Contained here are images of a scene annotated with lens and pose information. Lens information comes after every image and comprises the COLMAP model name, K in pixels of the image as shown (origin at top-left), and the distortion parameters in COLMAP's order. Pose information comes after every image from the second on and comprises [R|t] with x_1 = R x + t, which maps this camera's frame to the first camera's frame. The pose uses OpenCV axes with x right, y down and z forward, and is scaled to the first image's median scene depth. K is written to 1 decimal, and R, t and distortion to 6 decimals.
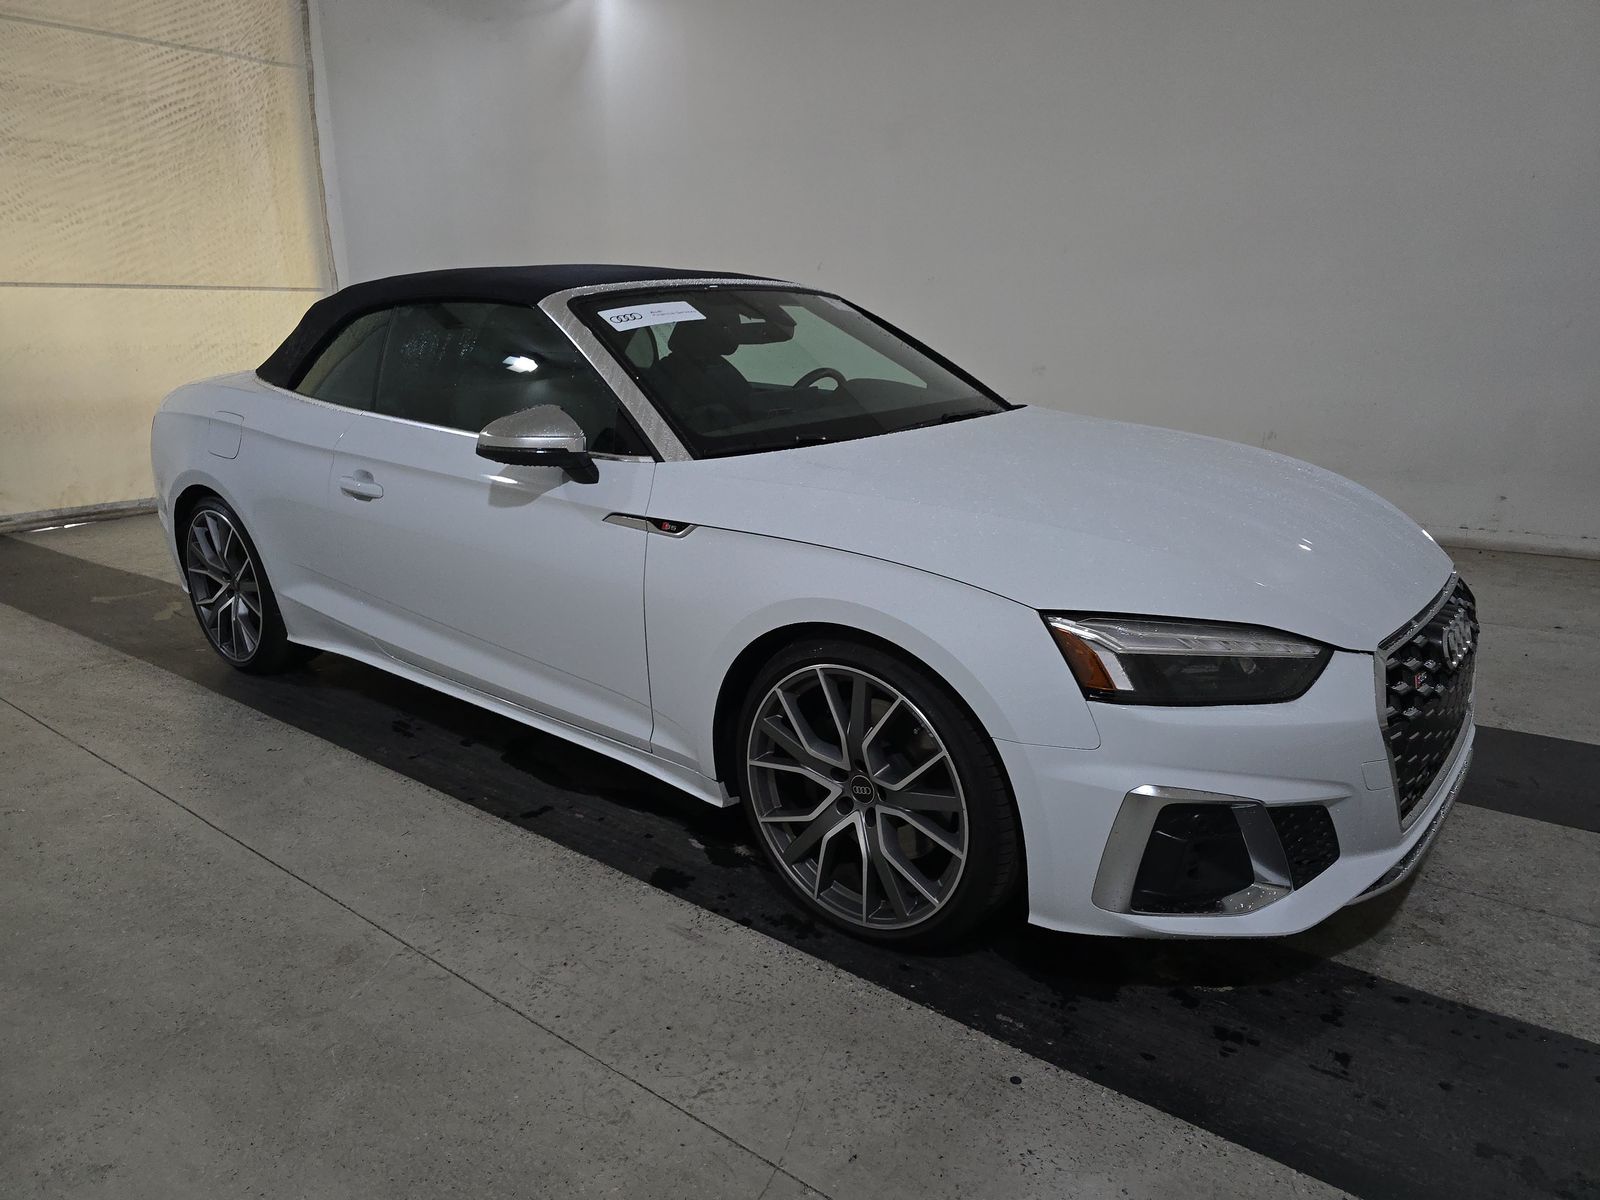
lens RADIAL K [[1093.1, 0, 799.6], [0, 1093.1, 595.2], [0, 0, 1]] dist [0.020944, -0.030787]
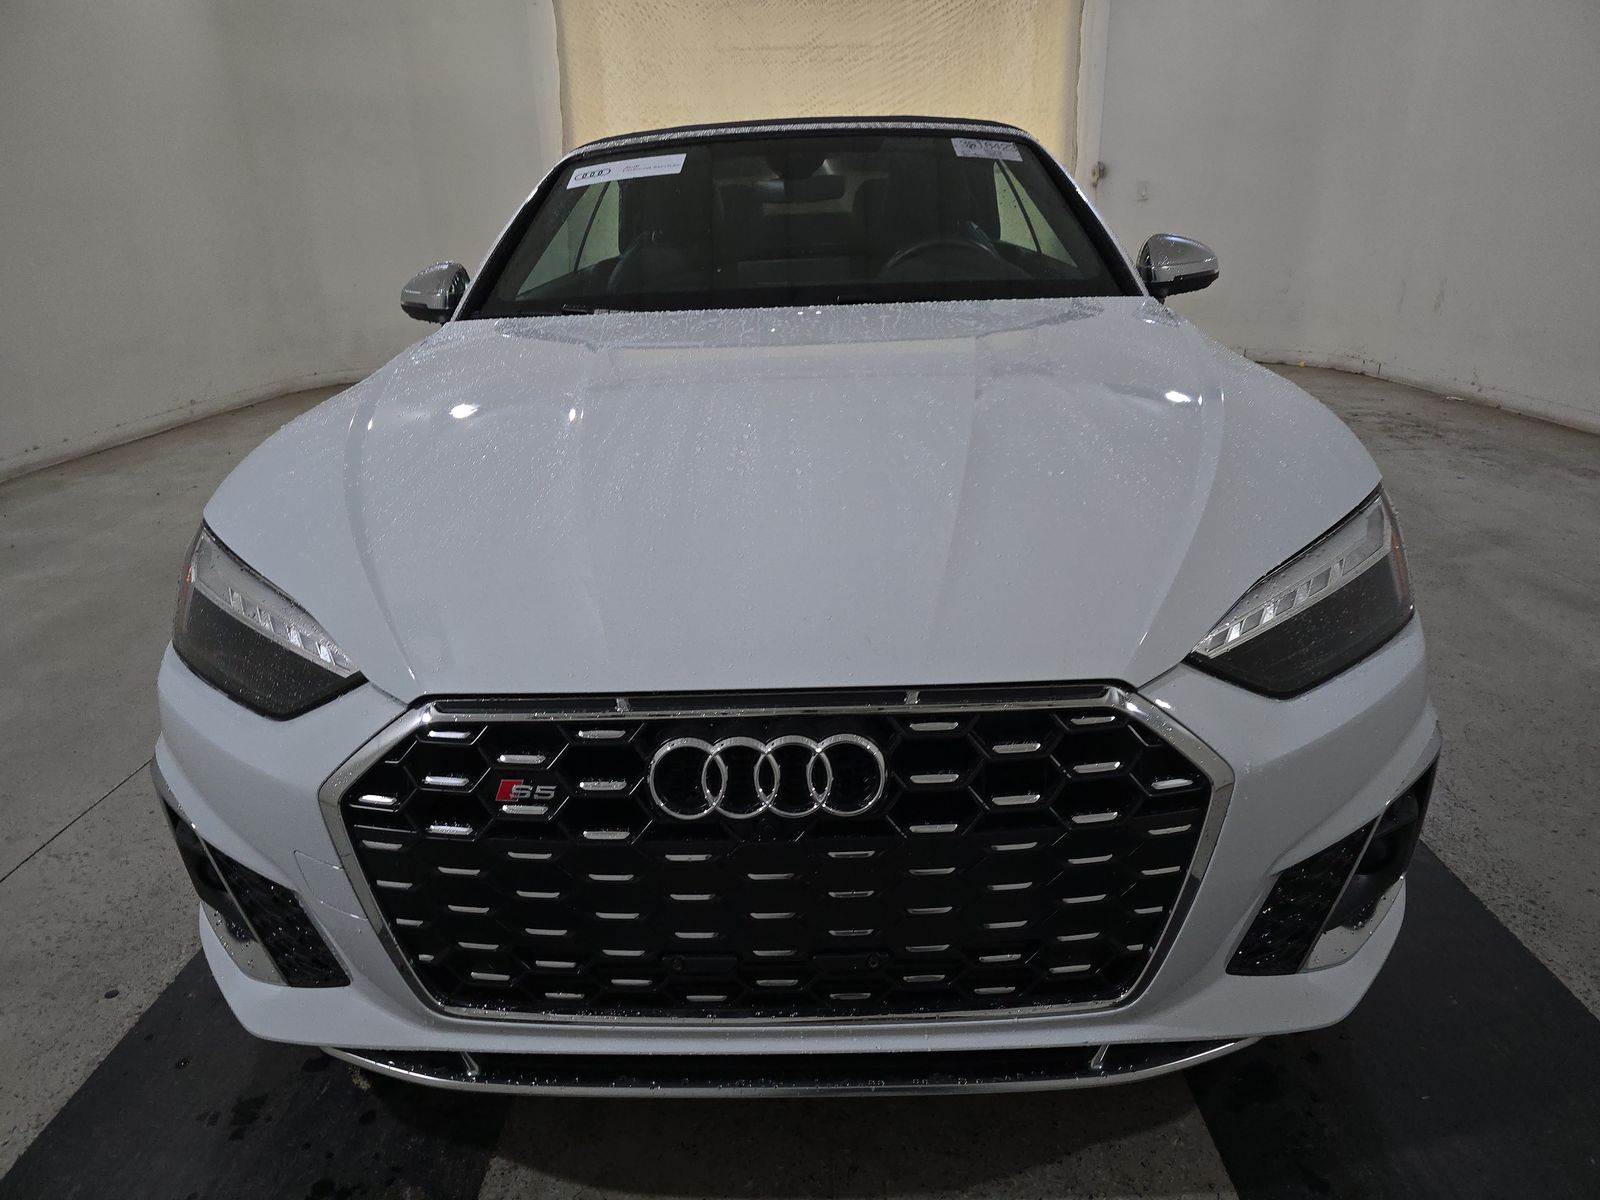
lens RADIAL K [[1093.1, 0, 795.4], [0, 1093.1, 599.3], [0, 0, 1]] dist [0.020944, -0.030787]
pose [[0.605637, 0.247466, -0.756283, 0.305630], [-0.170926, 0.968686, 0.180088, -0.040757], [0.777166, 0.020201, 0.628971, 0.221829]]
